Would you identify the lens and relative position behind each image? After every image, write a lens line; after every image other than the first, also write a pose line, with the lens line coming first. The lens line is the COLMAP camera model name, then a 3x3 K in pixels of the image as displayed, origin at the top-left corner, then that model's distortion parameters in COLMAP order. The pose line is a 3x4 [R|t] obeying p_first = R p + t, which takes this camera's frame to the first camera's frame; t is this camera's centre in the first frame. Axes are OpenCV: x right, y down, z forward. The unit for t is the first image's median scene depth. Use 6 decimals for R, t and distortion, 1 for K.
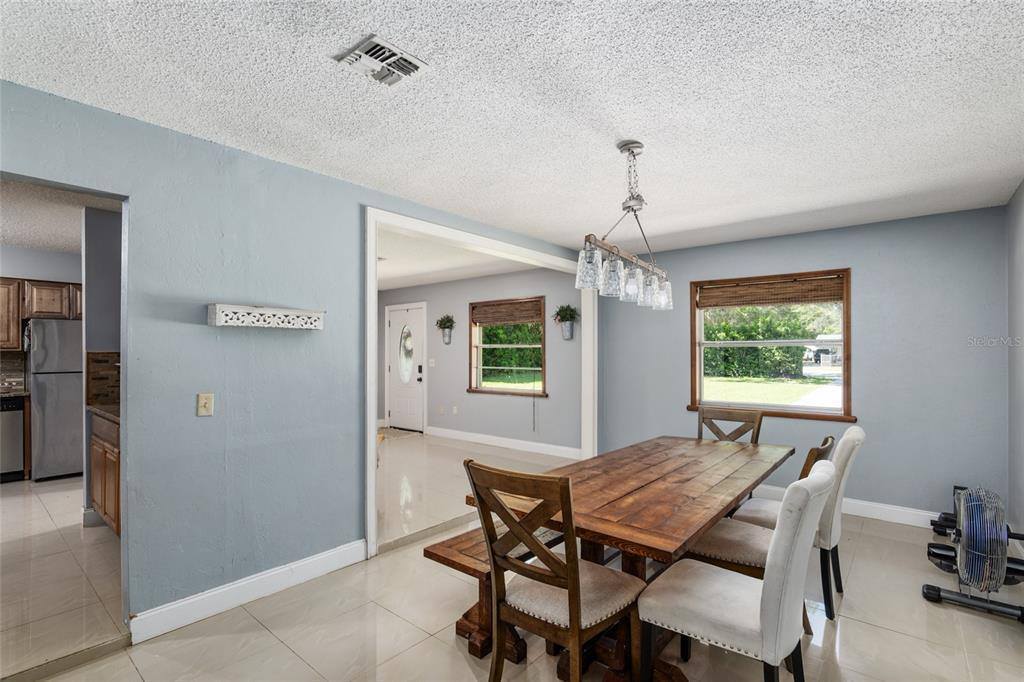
lens RADIAL K [[477.8, 0, 509.1], [0, 477.8, 348.9], [0, 0, 1]] dist [-0.015574, 0.000056]
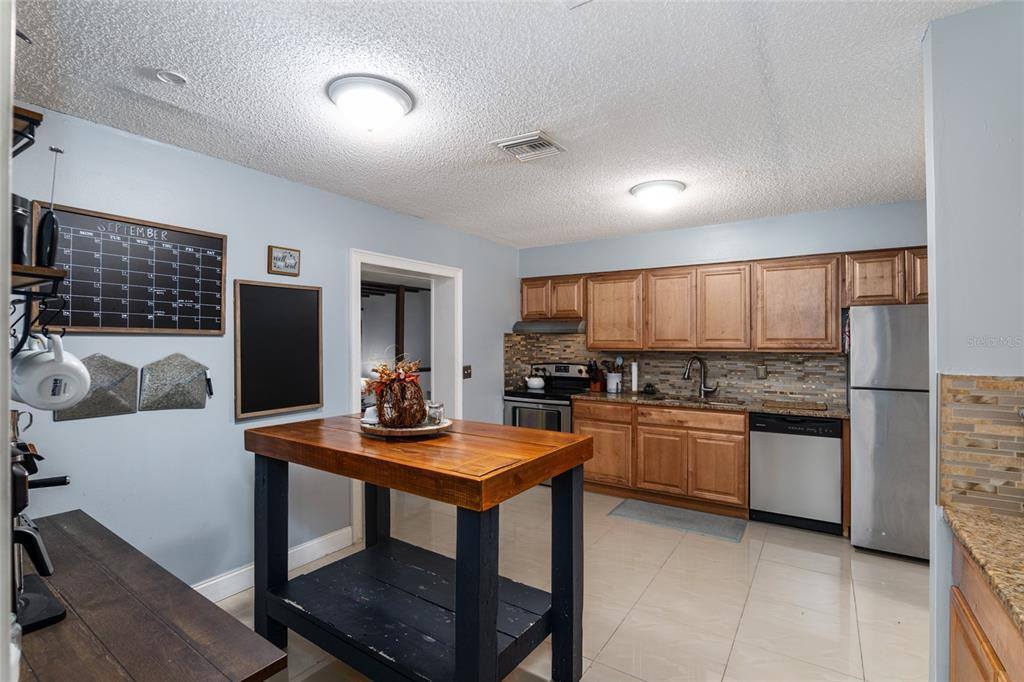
lens RADIAL K [[477.8, 0, 517.8], [0, 477.8, 342.3], [0, 0, 1]] dist [-0.015574, 0.000056]
pose [[0.129530, 0.002175, -0.991573, -0.304062], [0.005115, 0.999983, 0.002861, -0.013022], [0.991562, -0.005443, 0.129517, 0.330225]]
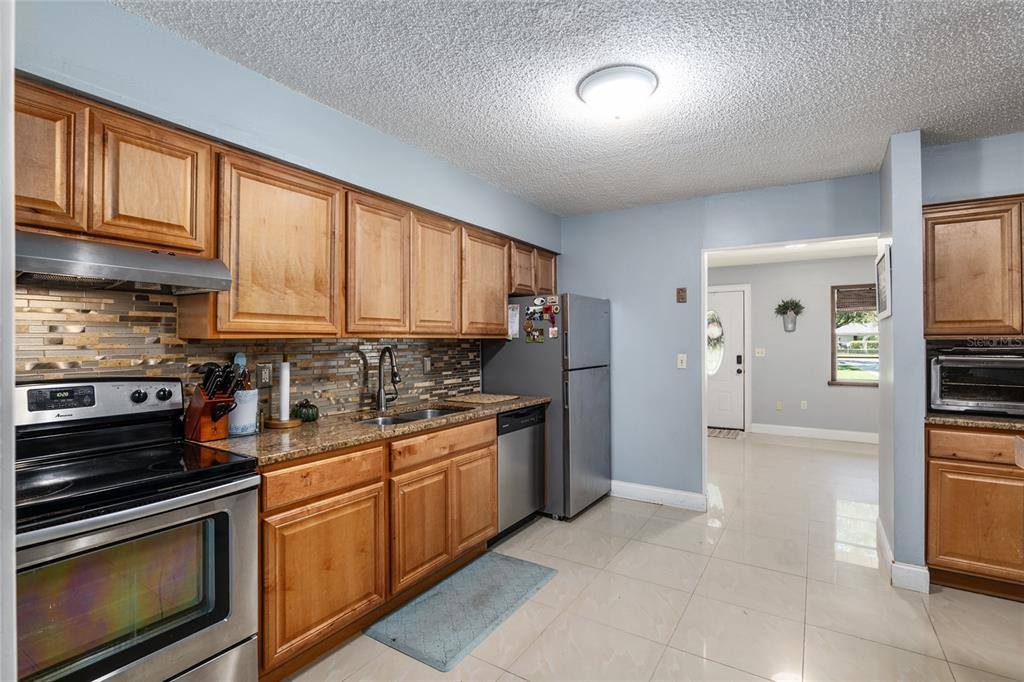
lens RADIAL K [[477.8, 0, 507.5], [0, 477.8, 343.4], [0, 0, 1]] dist [-0.015574, 0.000056]
pose [[0.991122, -0.000667, 0.132953, -0.908109], [-0.000887, 0.999932, 0.011631, 0.002576], [-0.132952, -0.011646, 0.991054, 0.221652]]
